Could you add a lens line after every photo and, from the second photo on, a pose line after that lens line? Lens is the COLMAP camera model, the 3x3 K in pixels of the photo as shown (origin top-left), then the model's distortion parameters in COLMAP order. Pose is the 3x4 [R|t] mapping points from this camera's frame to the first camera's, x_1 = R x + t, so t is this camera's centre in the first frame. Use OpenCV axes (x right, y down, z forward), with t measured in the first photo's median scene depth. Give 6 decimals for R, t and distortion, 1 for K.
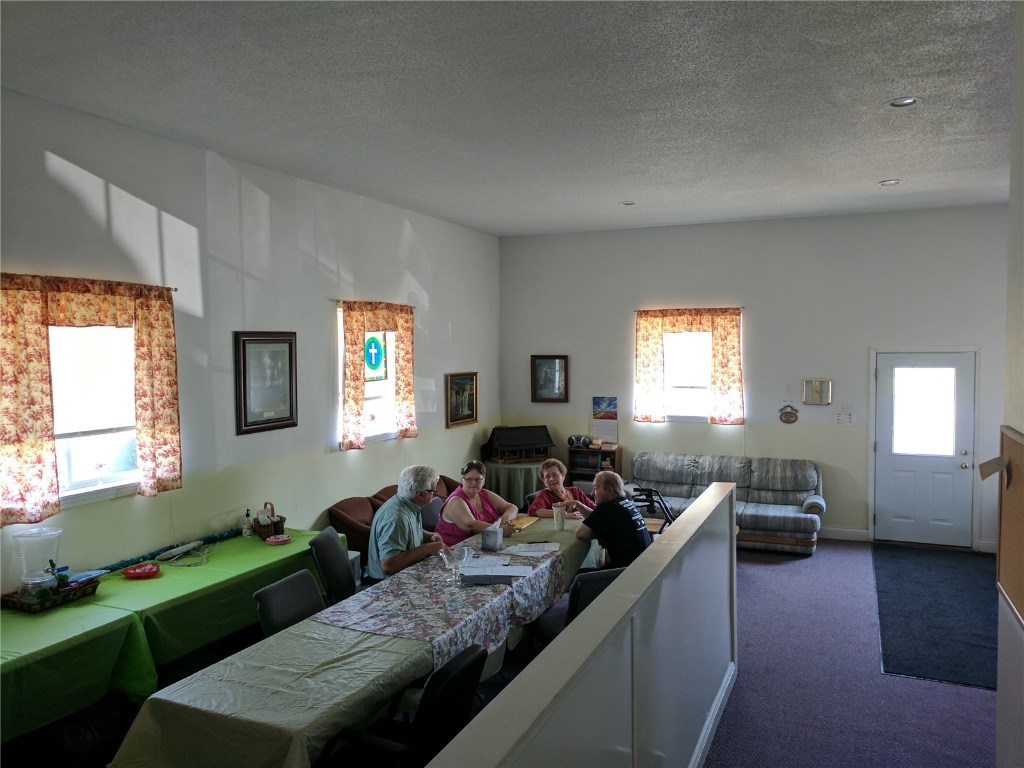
lens RADIAL K [[771.3, 0, 513.3], [0, 771.3, 387.9], [0, 0, 1]] dist [0.016376, -0.004871]
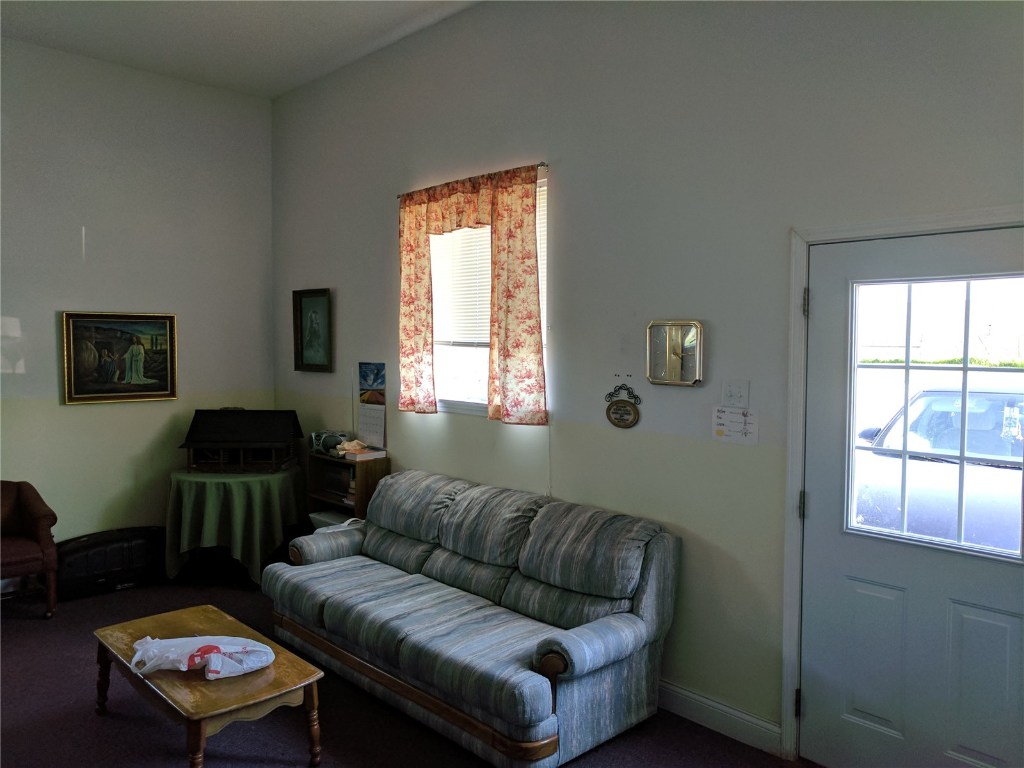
lens RADIAL K [[771.3, 0, 511.4], [0, 771.3, 378.6], [0, 0, 1]] dist [0.016376, -0.004871]
pose [[0.922915, 0.032458, -0.383633, 0.448446], [-0.034251, 0.999411, 0.002158, 0.019559], [0.383477, 0.011148, 0.923483, 0.572163]]
